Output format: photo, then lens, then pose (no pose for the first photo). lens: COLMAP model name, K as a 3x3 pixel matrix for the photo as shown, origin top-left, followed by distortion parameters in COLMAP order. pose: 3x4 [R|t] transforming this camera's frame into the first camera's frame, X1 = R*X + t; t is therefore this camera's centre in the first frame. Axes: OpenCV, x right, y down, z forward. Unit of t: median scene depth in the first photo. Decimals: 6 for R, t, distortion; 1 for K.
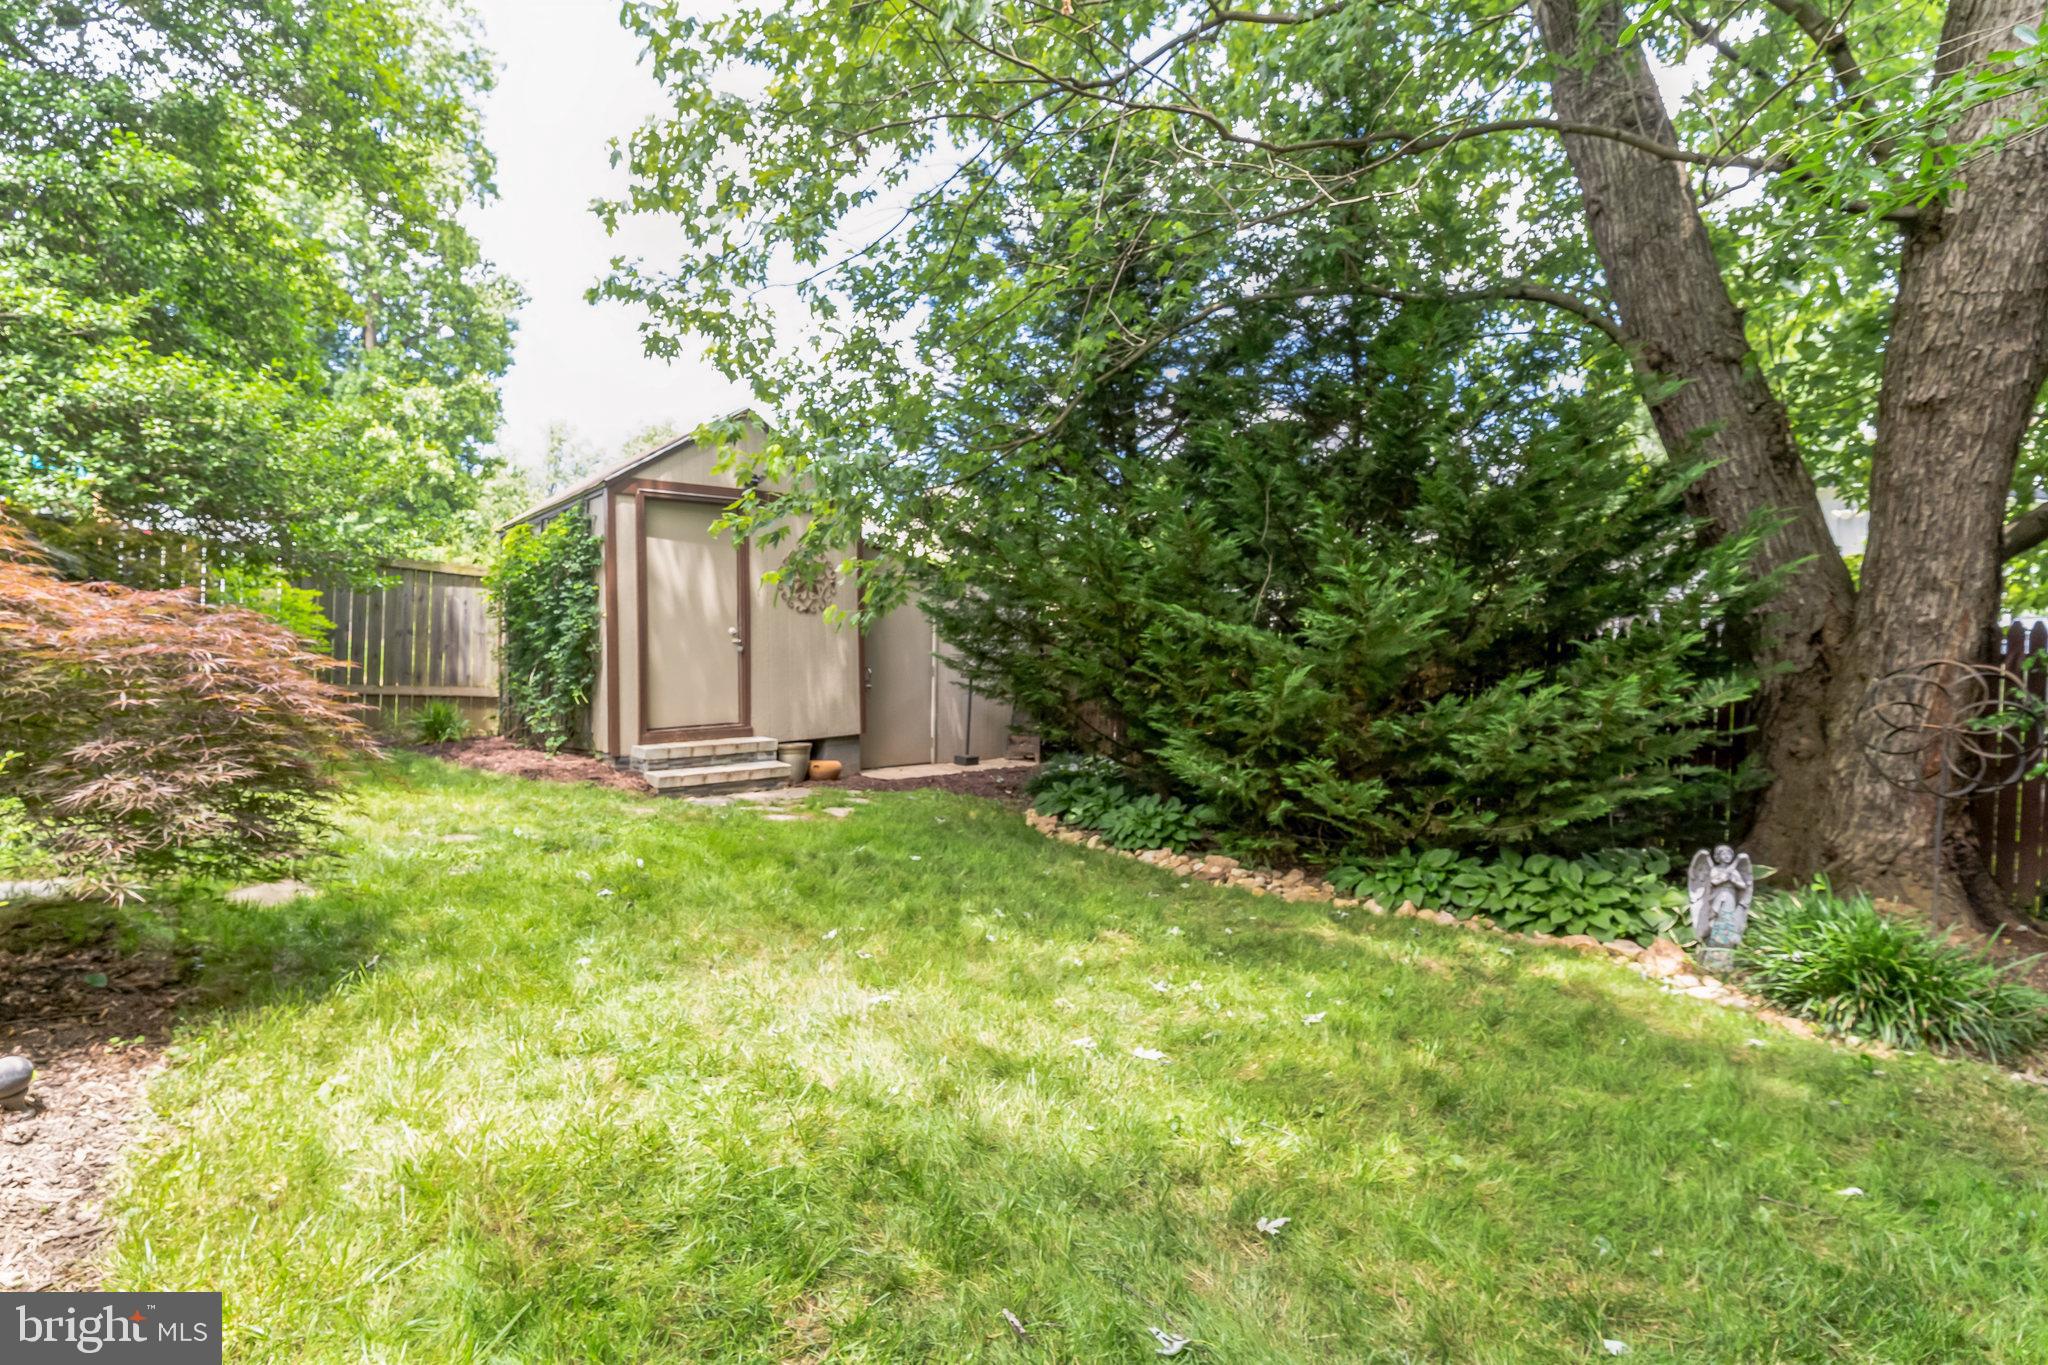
lens RADIAL K [[974.8, 0, 1008.7], [0, 974.8, 641.4], [0, 0, 1]] dist [-0.001226, 0.000805]
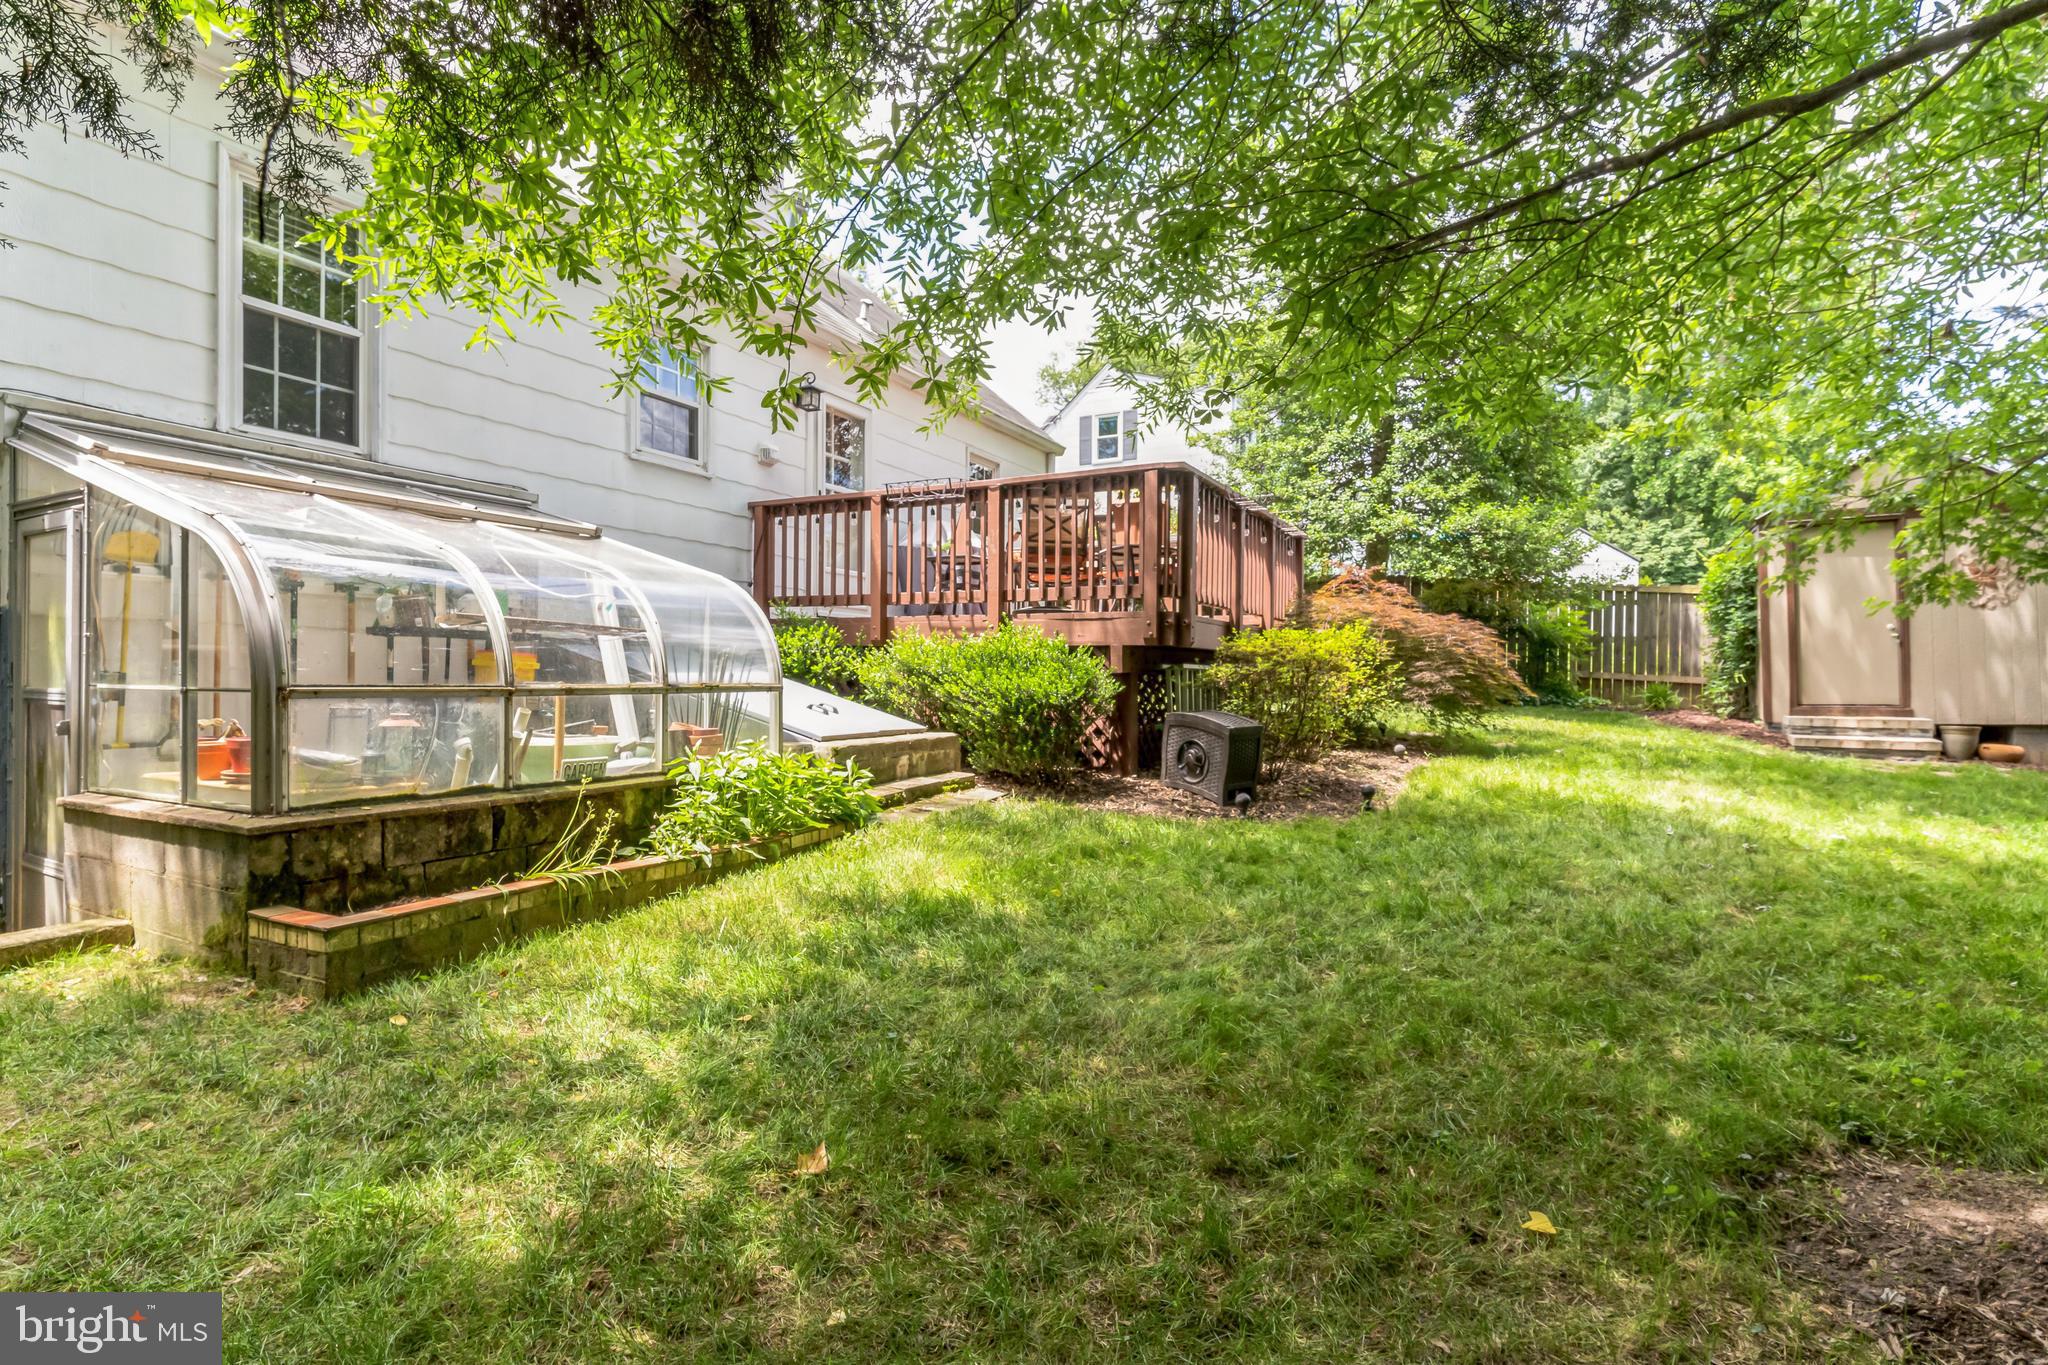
lens RADIAL K [[974.8, 0, 1023.8], [0, 974.8, 668.3], [0, 0, 1]] dist [-0.001226, 0.000805]
pose [[0.326809, 0.002475, -0.945087, 0.524804], [0.005087, 0.999977, 0.004378, 0.031463], [0.945077, -0.006238, 0.326789, -0.407354]]
